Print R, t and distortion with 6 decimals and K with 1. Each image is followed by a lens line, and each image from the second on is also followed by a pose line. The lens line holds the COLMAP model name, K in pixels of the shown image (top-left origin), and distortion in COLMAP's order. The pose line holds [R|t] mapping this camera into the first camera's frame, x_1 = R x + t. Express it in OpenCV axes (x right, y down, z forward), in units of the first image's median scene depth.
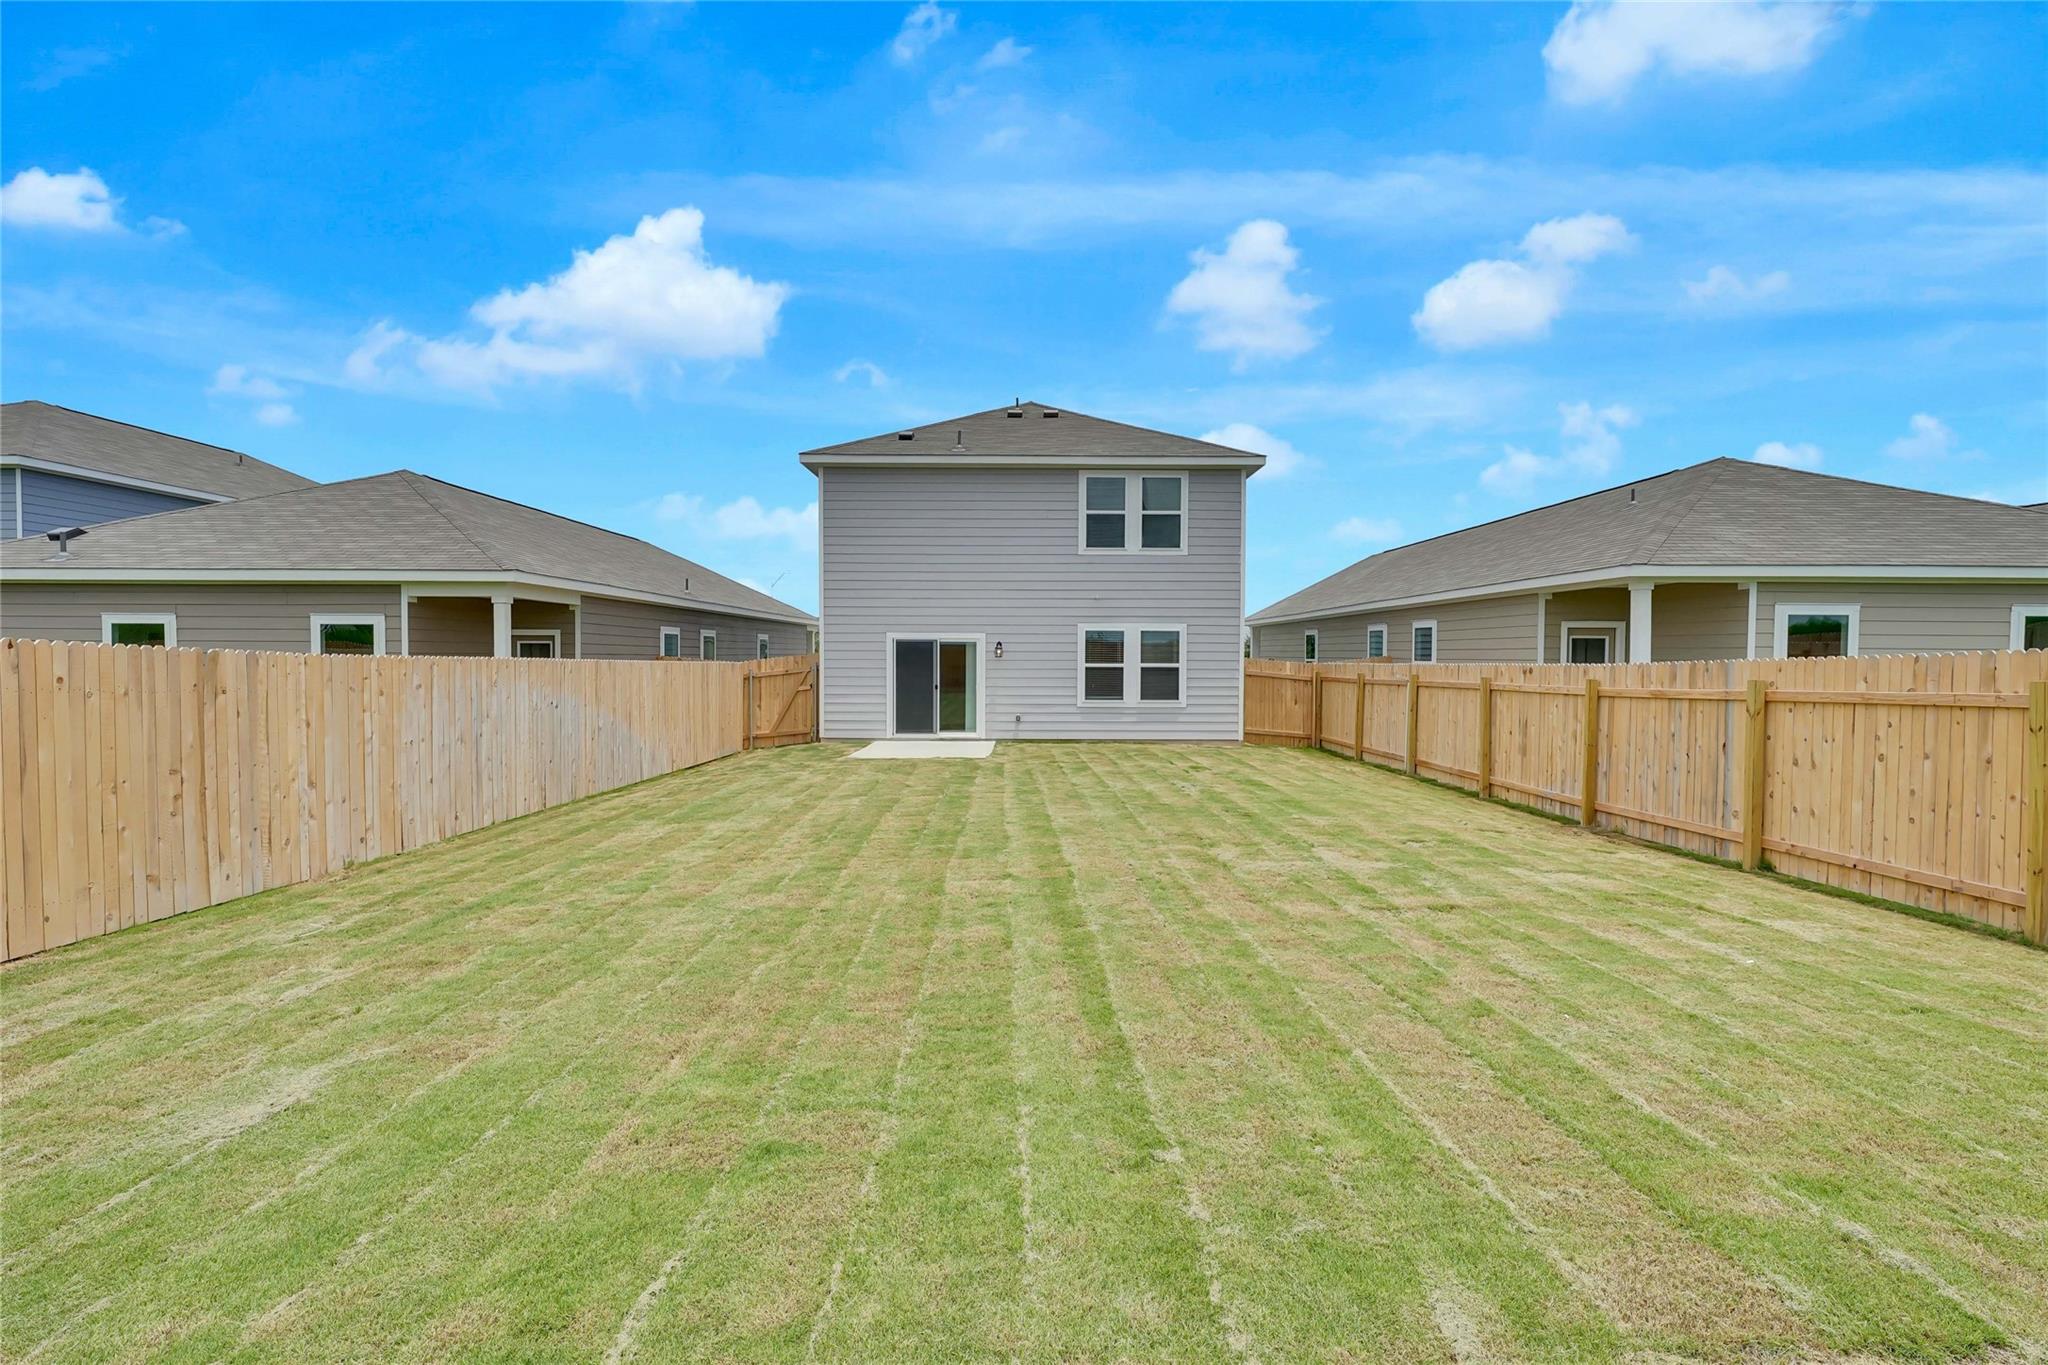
lens RADIAL K [[922.7, 0, 1031.6], [0, 922.7, 684.3], [0, 0, 1]] dist [0.001031, -0.000504]
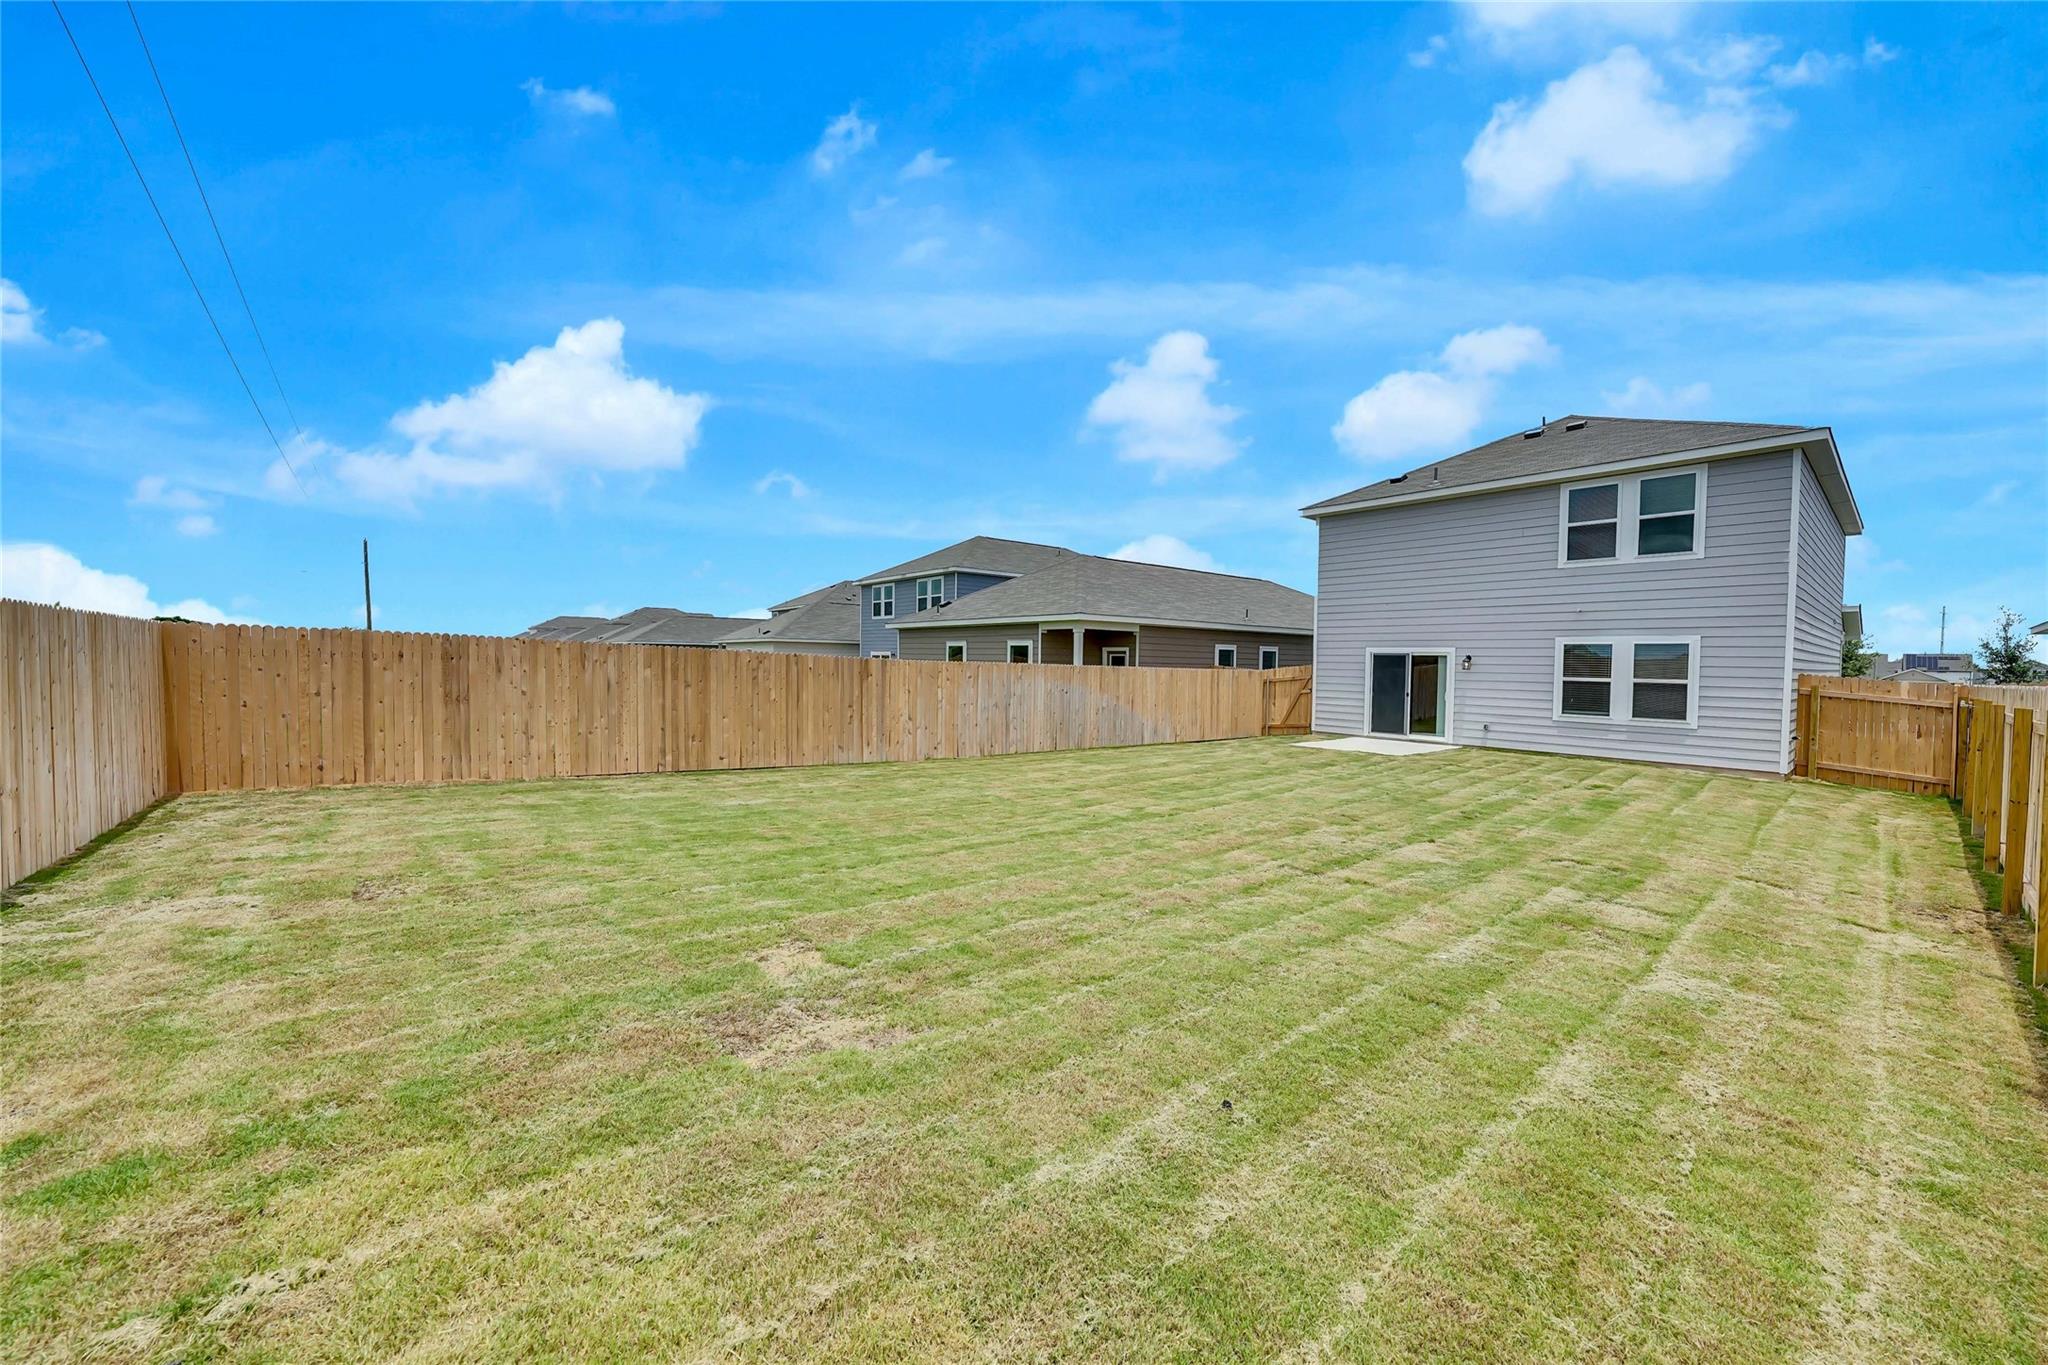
lens RADIAL K [[805.5, 0, 1028.5], [0, 805.5, 685.0], [0, 0, 1]] dist [-0.002267, -0.000333]
pose [[0.608318, 0.030922, -0.793091, 0.407581], [-0.036108, 0.999284, 0.011266, -0.003050], [0.792872, 0.021784, 0.608999, 0.014102]]
